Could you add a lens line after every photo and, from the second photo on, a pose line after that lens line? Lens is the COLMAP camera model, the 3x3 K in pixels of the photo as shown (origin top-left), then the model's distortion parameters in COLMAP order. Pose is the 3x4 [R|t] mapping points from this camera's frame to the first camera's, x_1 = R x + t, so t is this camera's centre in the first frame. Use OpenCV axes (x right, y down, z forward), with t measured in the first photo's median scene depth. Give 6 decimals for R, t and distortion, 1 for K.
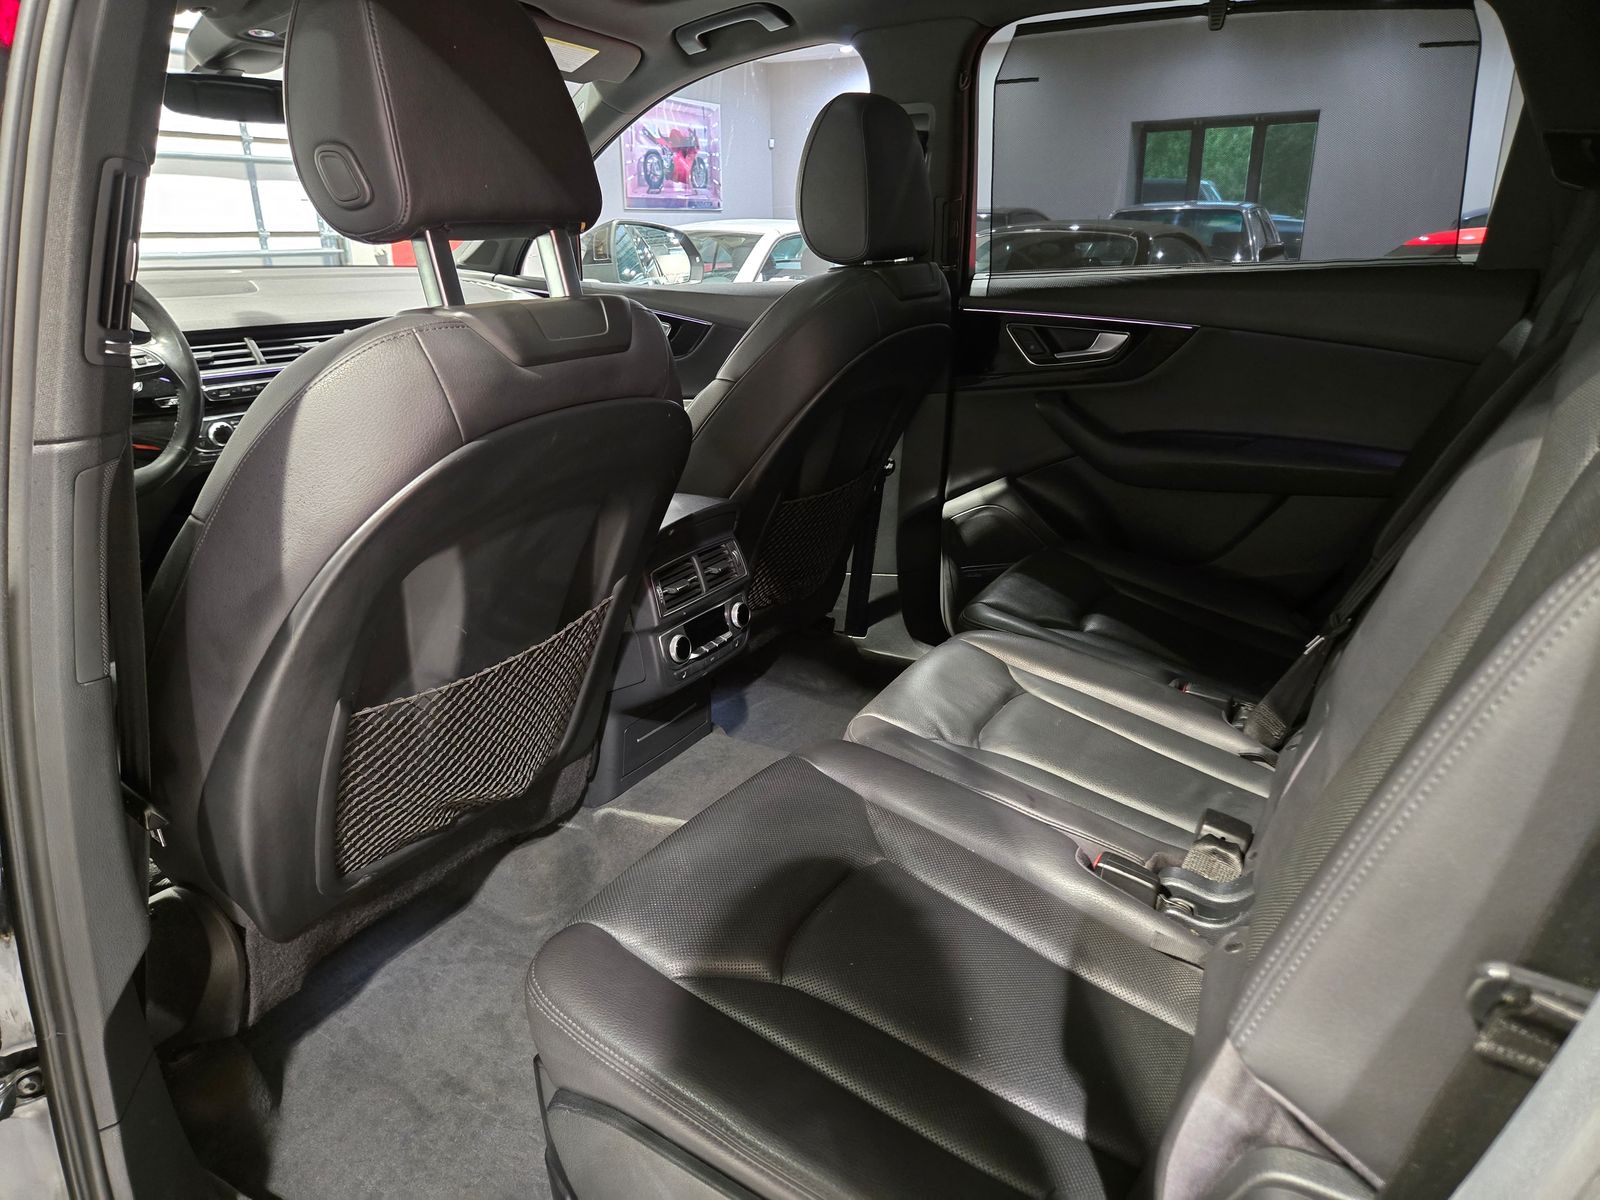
lens RADIAL K [[1076.5, 0, 805.4], [0, 1076.5, 608.9], [0, 0, 1]] dist [0.065829, -0.061459]
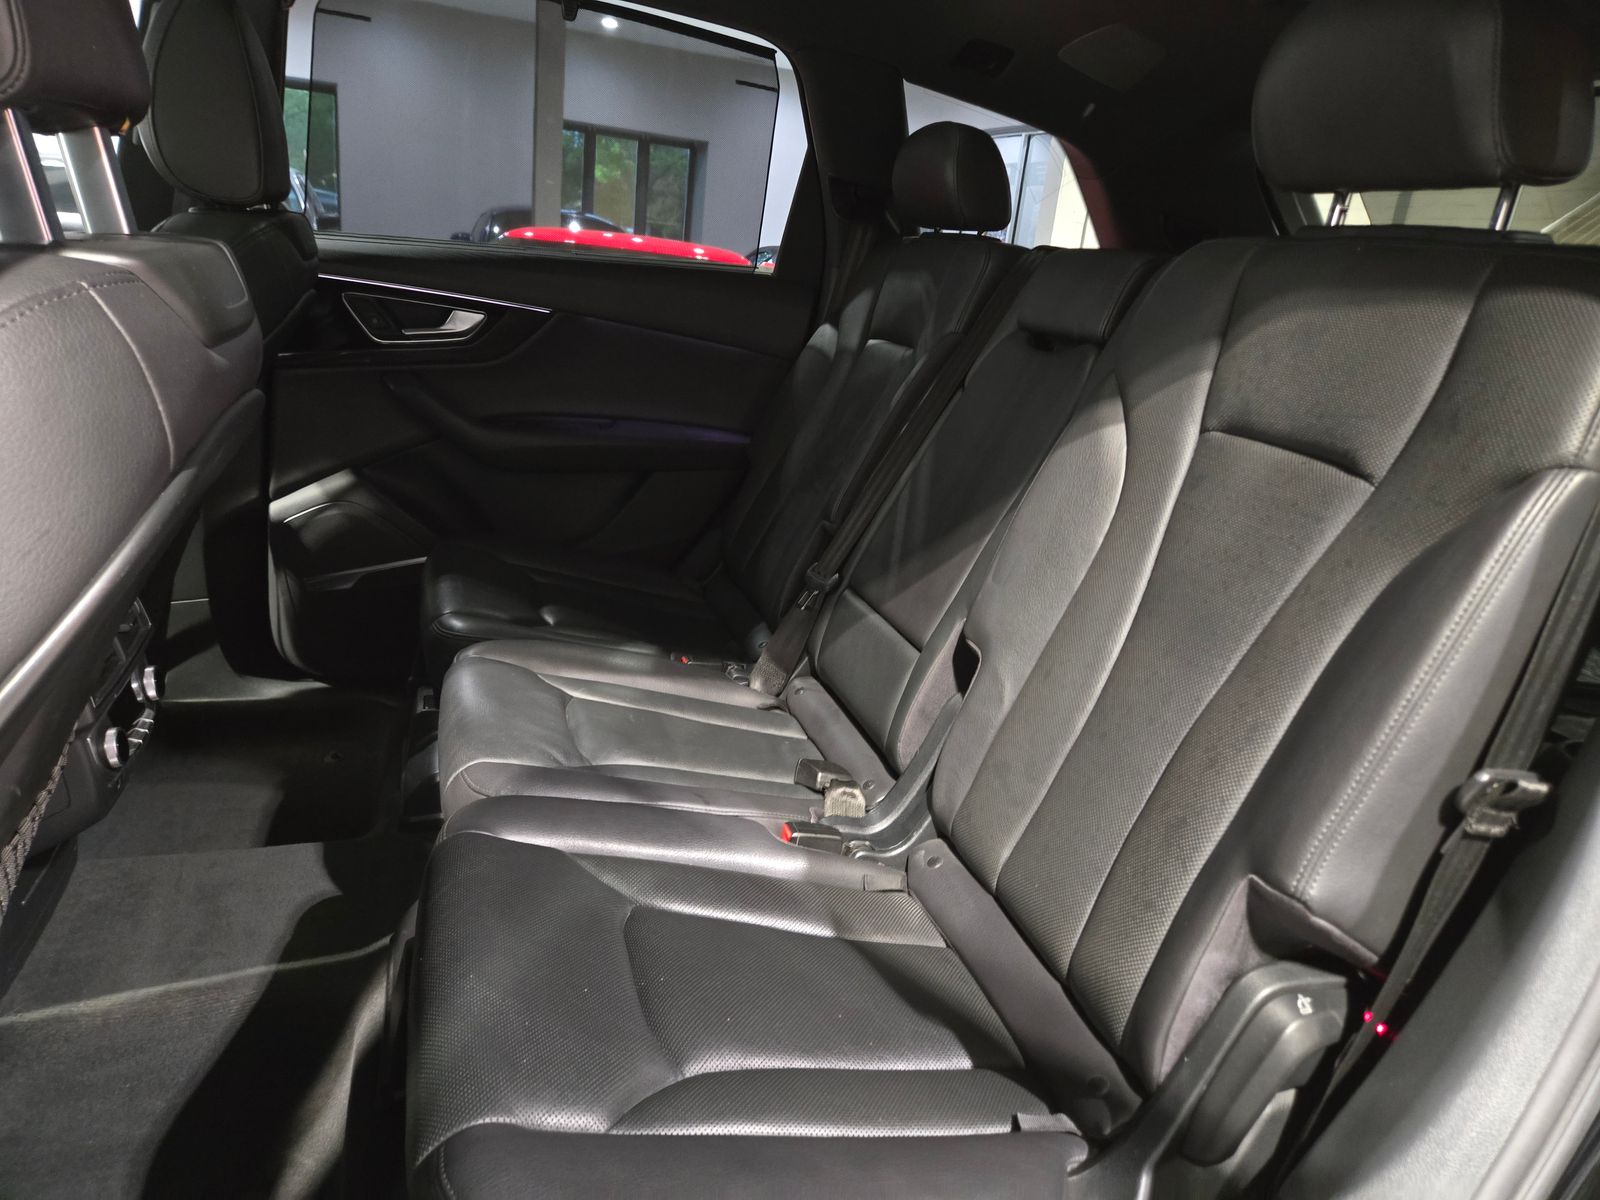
lens RADIAL K [[1076.5, 0, 806.4], [0, 1076.5, 590.4], [0, 0, 1]] dist [0.065829, -0.061459]
pose [[0.650595, -0.144511, 0.745548, -0.332016], [0.137176, 0.987942, 0.071789, -0.050866], [-0.746933, 0.055566, 0.662574, 0.203321]]
